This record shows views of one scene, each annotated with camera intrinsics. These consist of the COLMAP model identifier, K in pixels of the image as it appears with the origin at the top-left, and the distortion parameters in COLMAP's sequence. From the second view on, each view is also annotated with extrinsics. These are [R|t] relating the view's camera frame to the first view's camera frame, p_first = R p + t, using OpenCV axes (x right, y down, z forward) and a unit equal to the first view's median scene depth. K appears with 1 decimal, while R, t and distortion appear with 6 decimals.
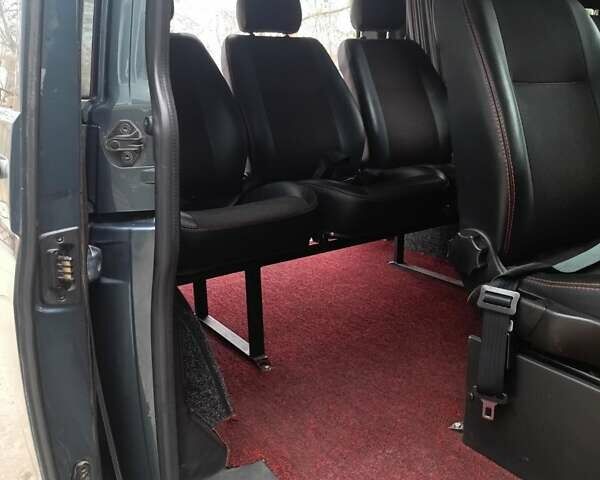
lens RADIAL K [[544.6, 0, 300.0], [0, 544.6, 240.0], [0, 0, 1]] dist [0.067307, -0.123108]
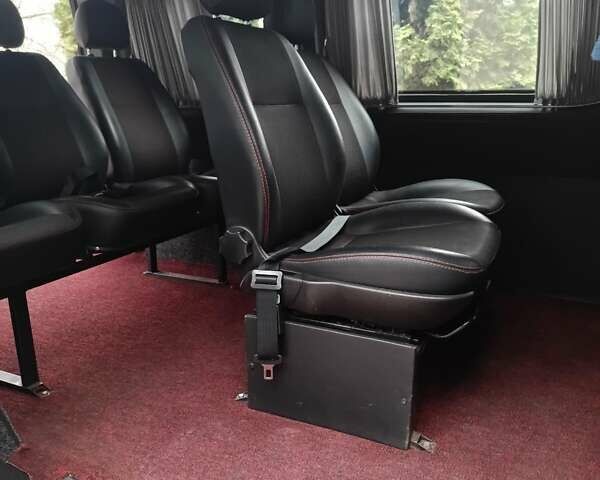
lens RADIAL K [[544.6, 0, 300.0], [0, 544.6, 240.0], [0, 0, 1]] dist [0.067307, -0.123108]
pose [[0.875444, -0.112807, 0.469971, -0.097104], [0.123476, 0.992314, 0.008180, 0.012788], [-0.467281, 0.050869, 0.882644, -0.087479]]
